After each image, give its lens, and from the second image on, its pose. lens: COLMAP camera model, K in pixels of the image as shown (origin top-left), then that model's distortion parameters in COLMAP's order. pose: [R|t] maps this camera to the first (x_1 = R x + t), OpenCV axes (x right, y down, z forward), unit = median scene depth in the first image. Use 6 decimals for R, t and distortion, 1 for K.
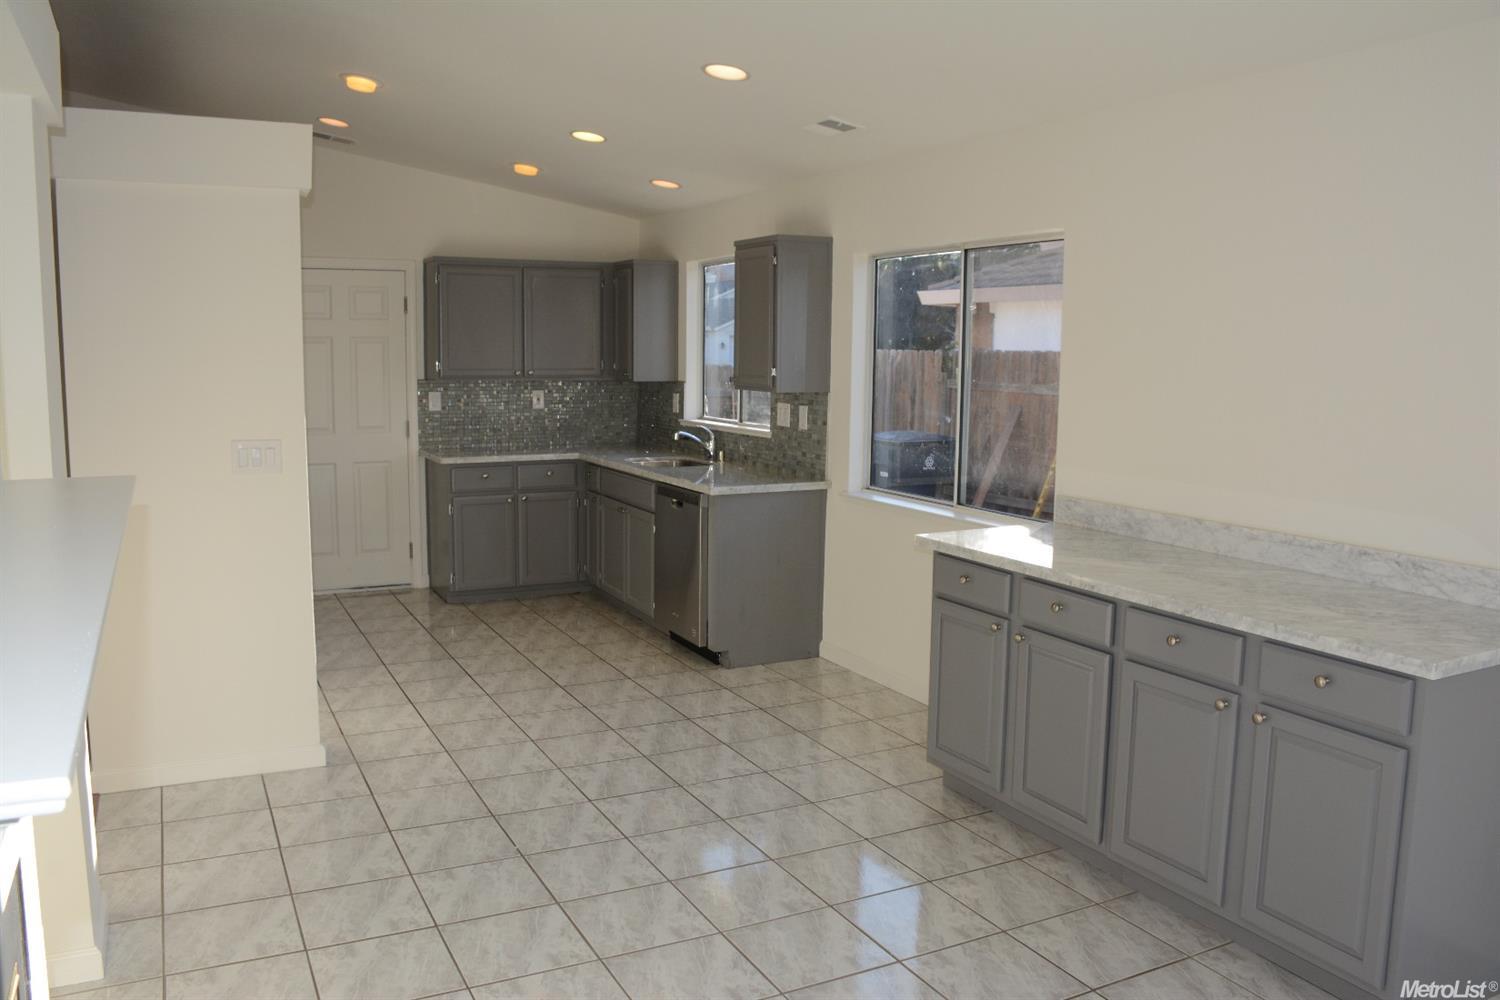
lens RADIAL K [[1173.7, 0, 737.3], [0, 1173.7, 502.9], [0, 0, 1]] dist [-0.154060, 0.110725]
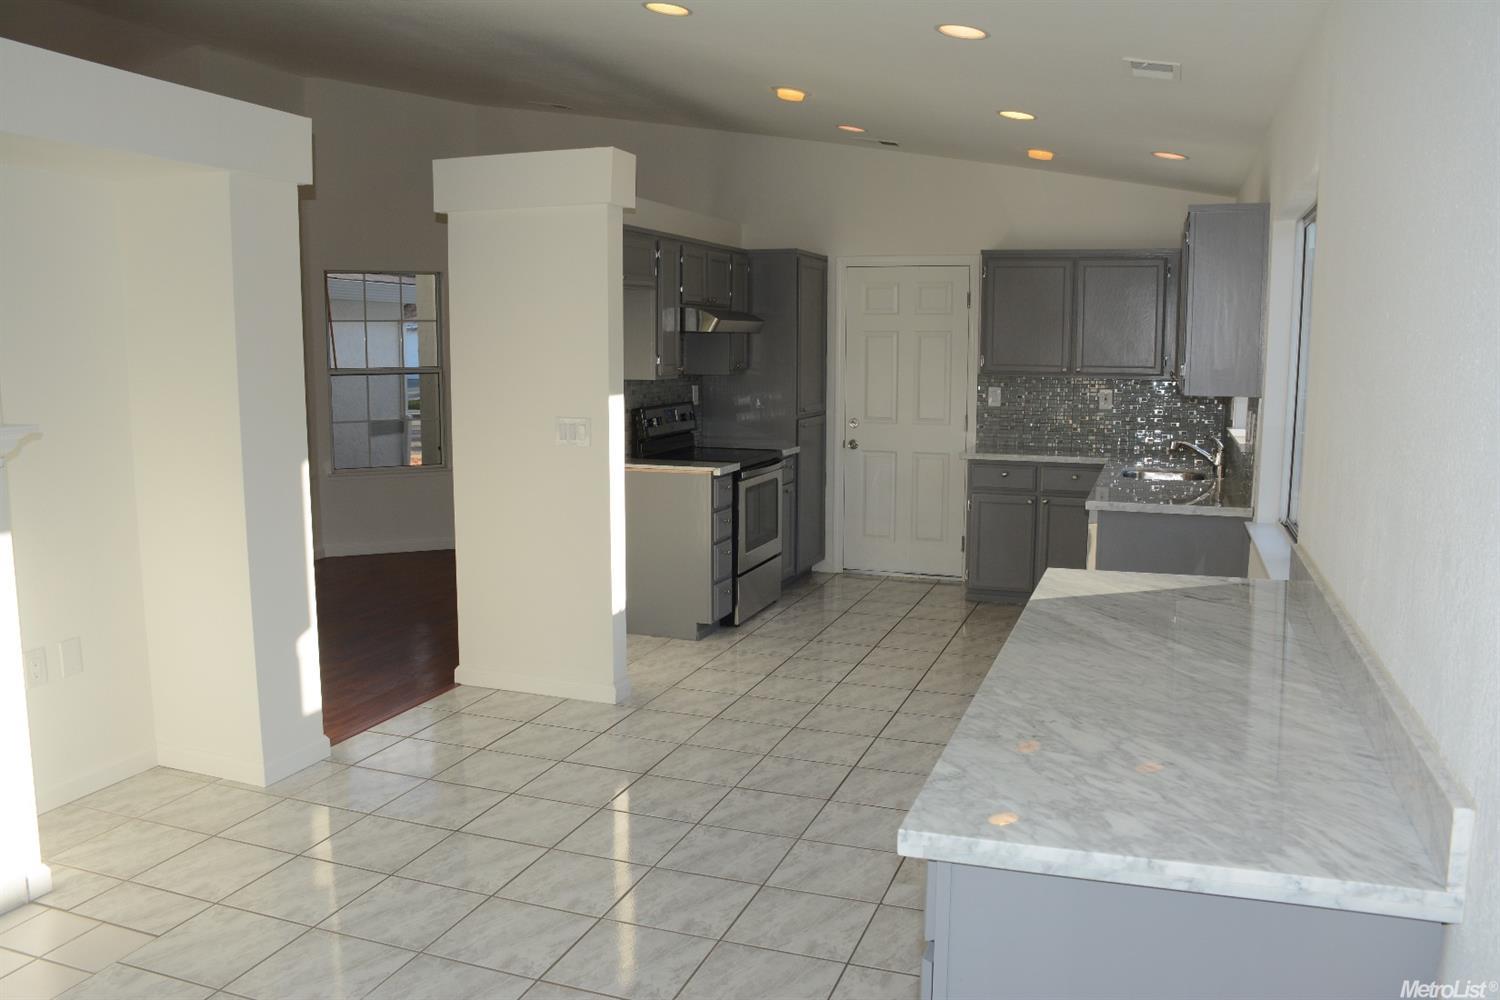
lens RADIAL K [[1173.7, 0, 737.3], [0, 1173.7, 502.9], [0, 0, 1]] dist [-0.154060, 0.110725]
pose [[0.684866, 0.091014, -0.722962, 0.327471], [-0.092410, 0.995006, 0.037720, -0.015107], [0.722785, 0.040976, 0.689857, 0.166570]]
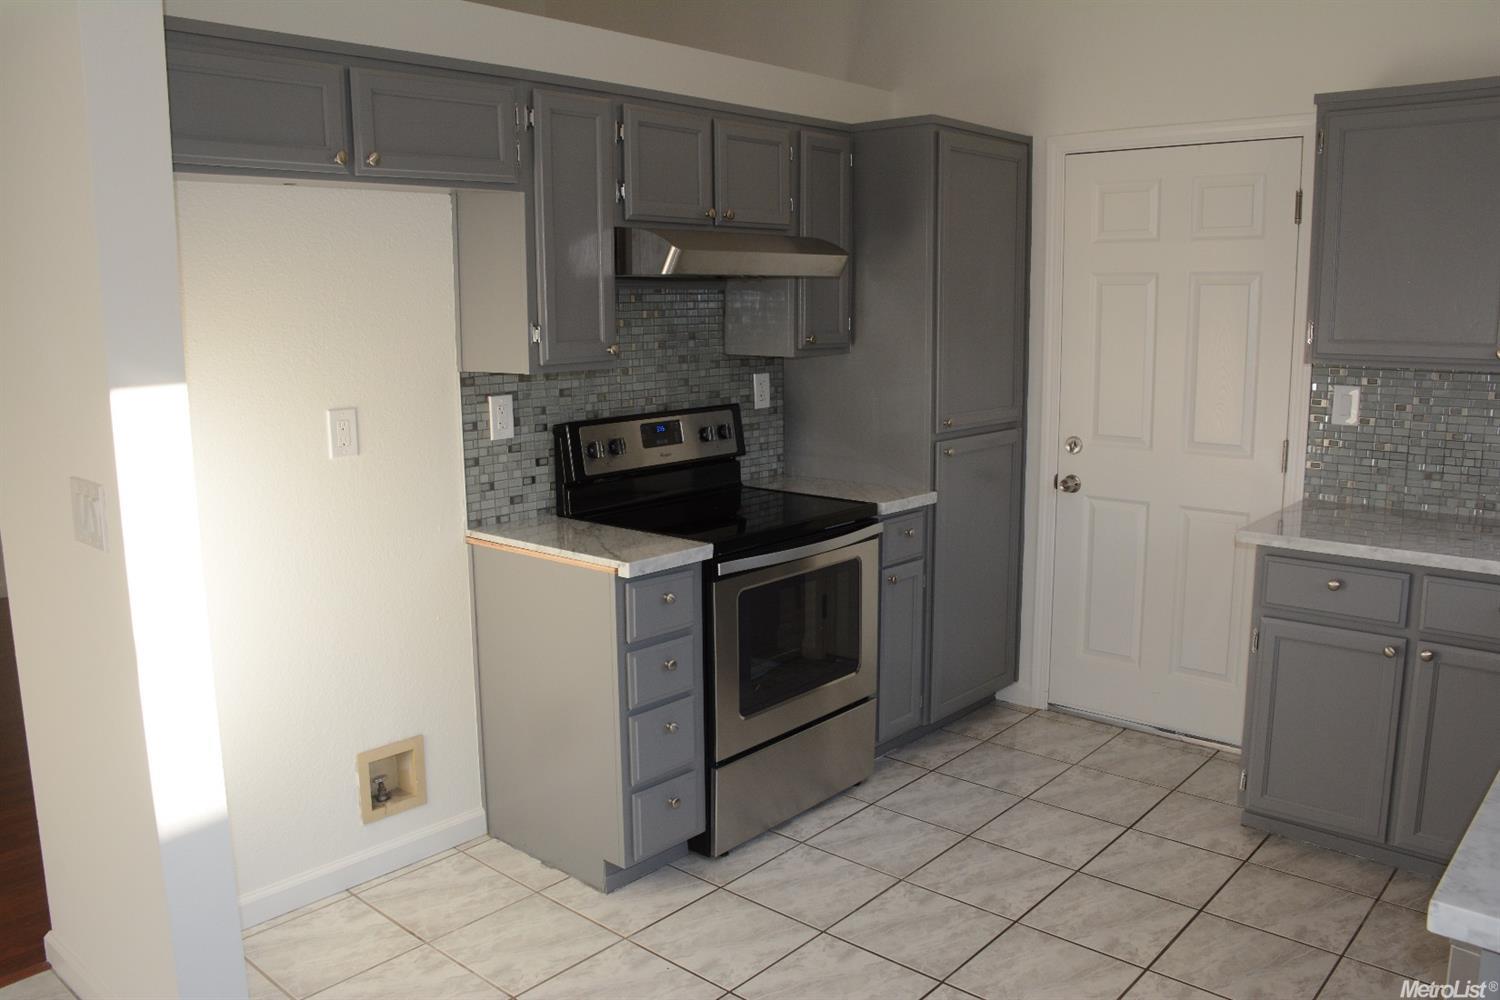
lens RADIAL K [[1173.7, 0, 737.3], [0, 1173.7, 502.9], [0, 0, 1]] dist [-0.154060, 0.110725]
pose [[0.371038, 0.144984, -0.917230, 0.086399], [-0.109981, 0.987646, 0.111625, -0.074978], [0.922082, 0.059461, 0.382399, 0.612093]]
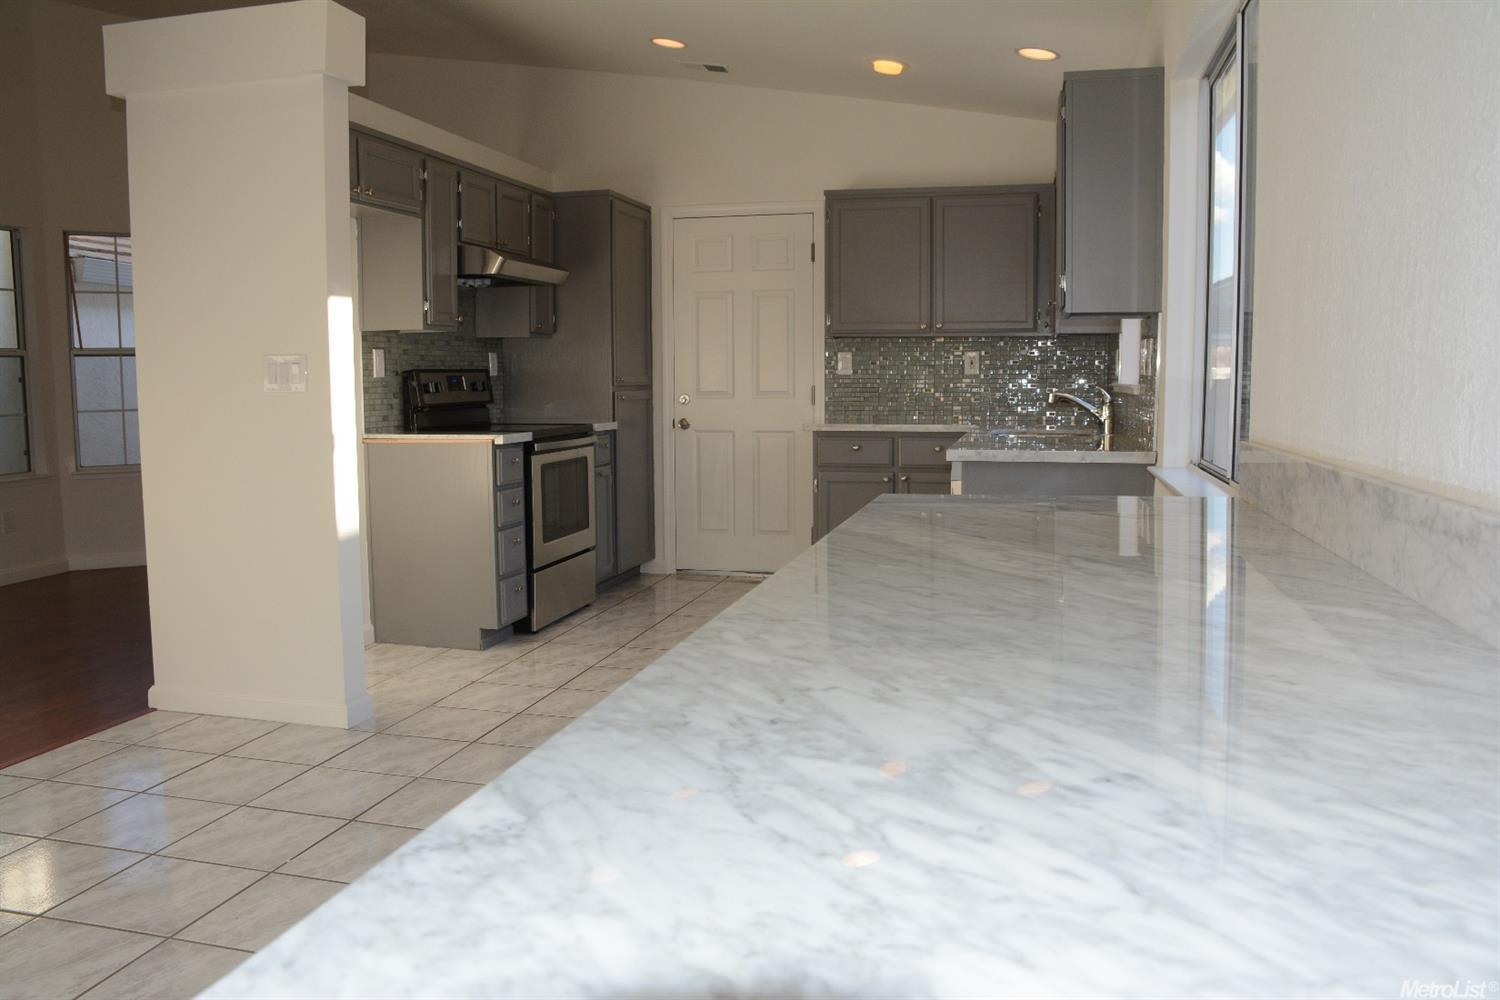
lens RADIAL K [[1173.7, 0, 737.3], [0, 1173.7, 502.9], [0, 0, 1]] dist [-0.154060, 0.110725]
pose [[0.757265, 0.057619, -0.650561, 0.255737], [-0.074834, 0.997195, 0.001211, 0.020610], [0.648806, 0.047767, 0.759453, 0.310771]]
